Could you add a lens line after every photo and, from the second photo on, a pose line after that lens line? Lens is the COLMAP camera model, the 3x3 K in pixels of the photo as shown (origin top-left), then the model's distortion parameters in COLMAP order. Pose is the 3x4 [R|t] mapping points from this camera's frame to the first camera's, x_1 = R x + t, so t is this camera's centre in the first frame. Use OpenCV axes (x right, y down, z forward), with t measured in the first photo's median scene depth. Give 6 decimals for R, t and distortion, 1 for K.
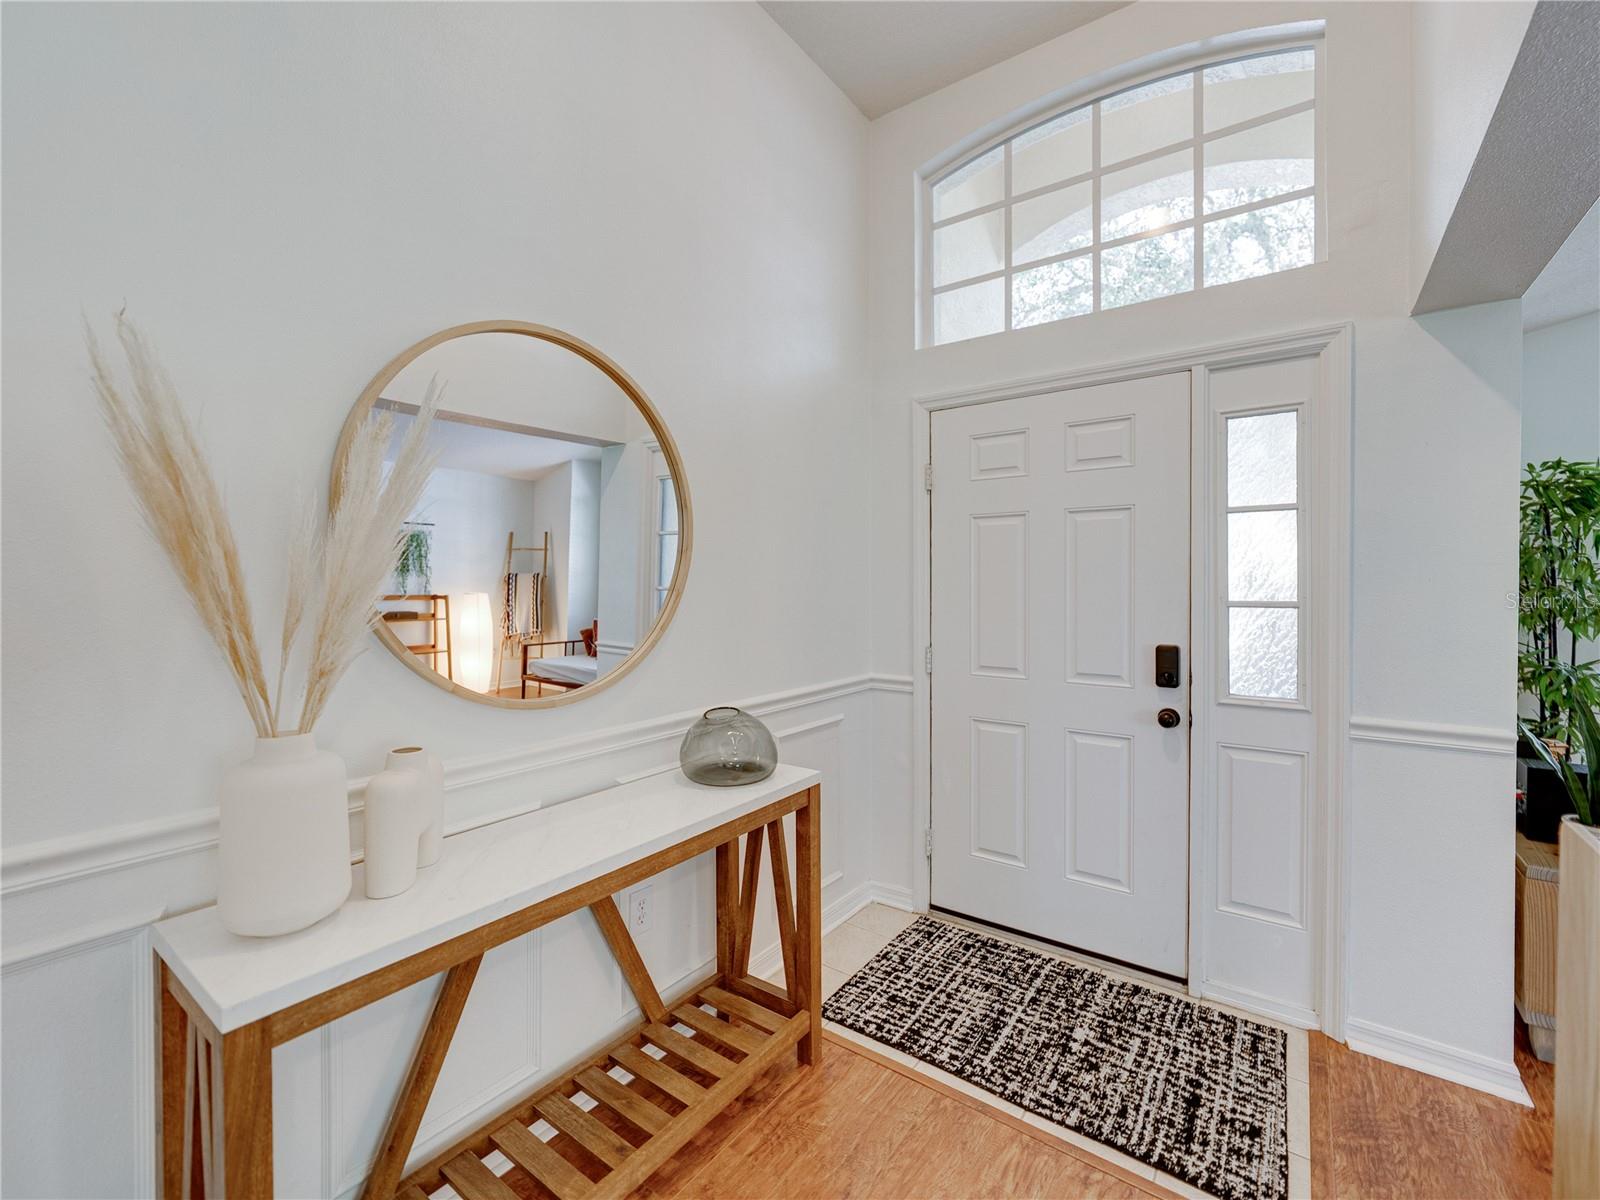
lens RADIAL K [[689.6, 0, 800.6], [0, 689.6, 591.5], [0, 0, 1]] dist [-0.002624, -0.000587]
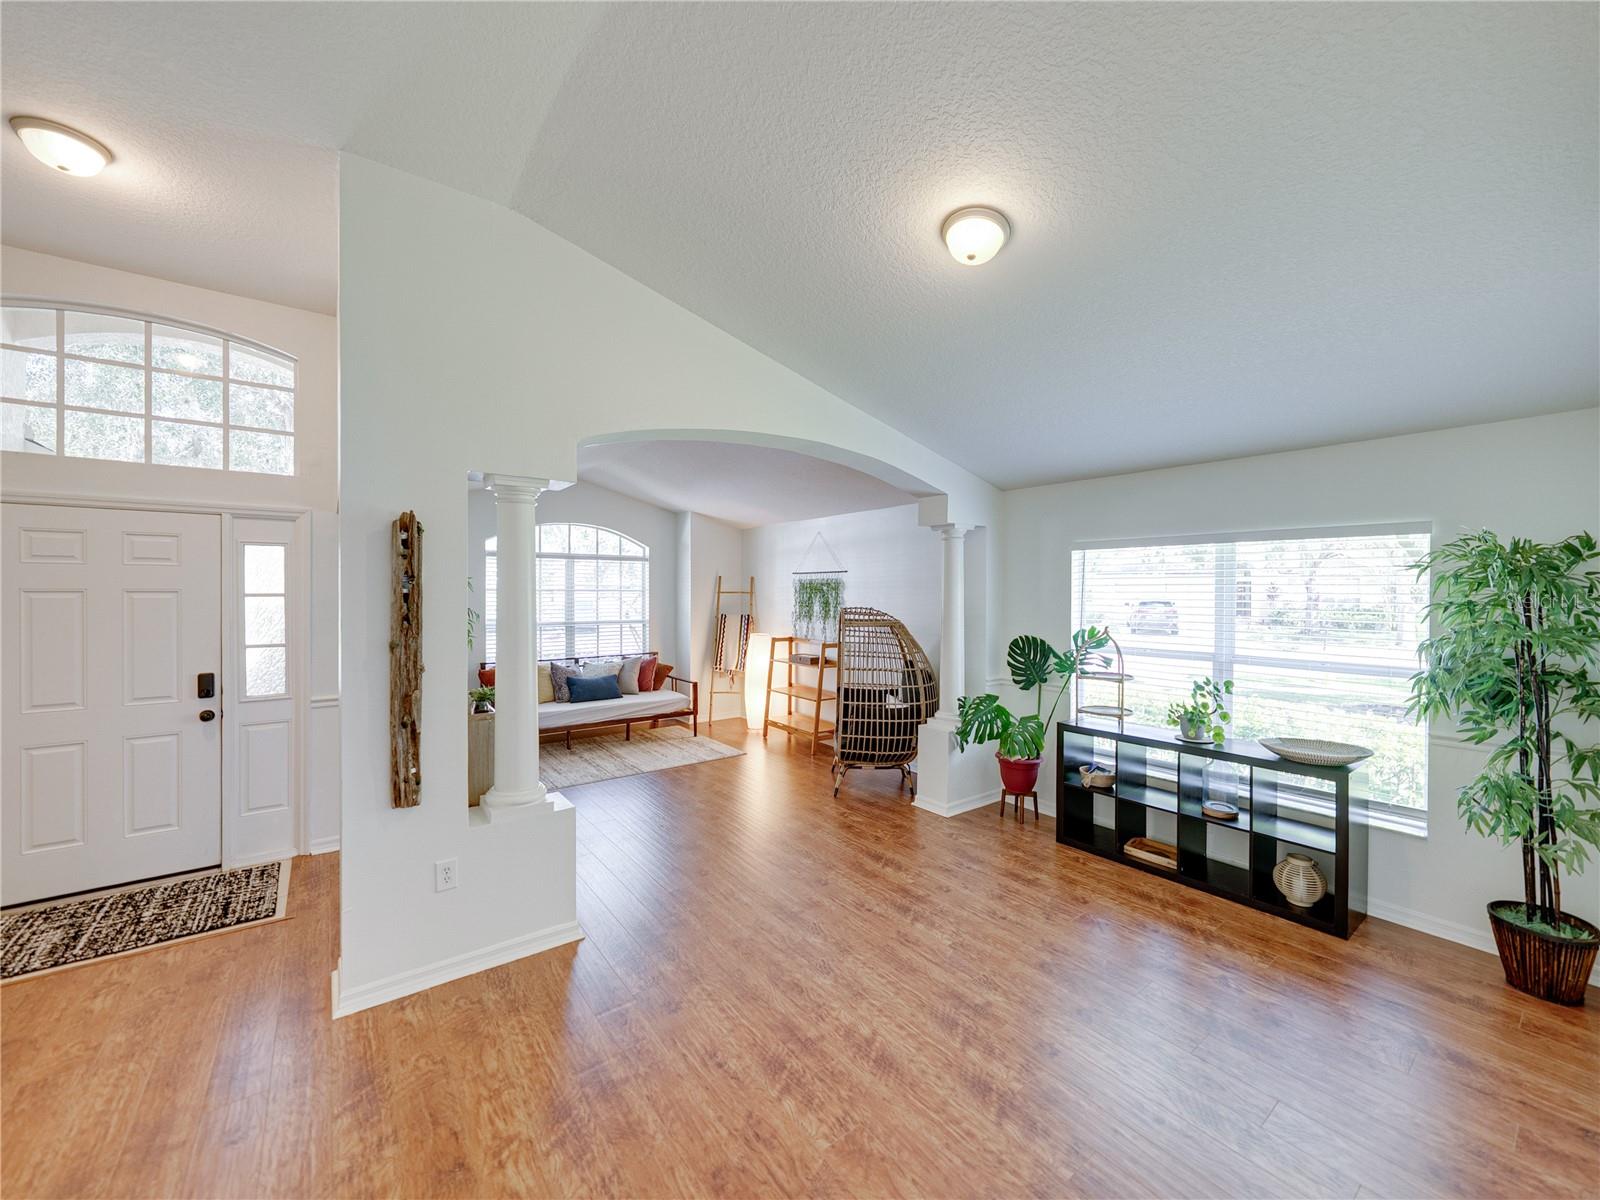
lens RADIAL K [[627.6, 0, 801.4], [0, 627.6, 593.1], [0, 0, 1]] dist [-0.012457, 0.000897]
pose [[0.286249, 0.001425, 0.958154, -0.547209], [0.006187, 0.999975, -0.003336, -0.111856], [-0.958135, 0.006883, 0.286233, -0.903504]]
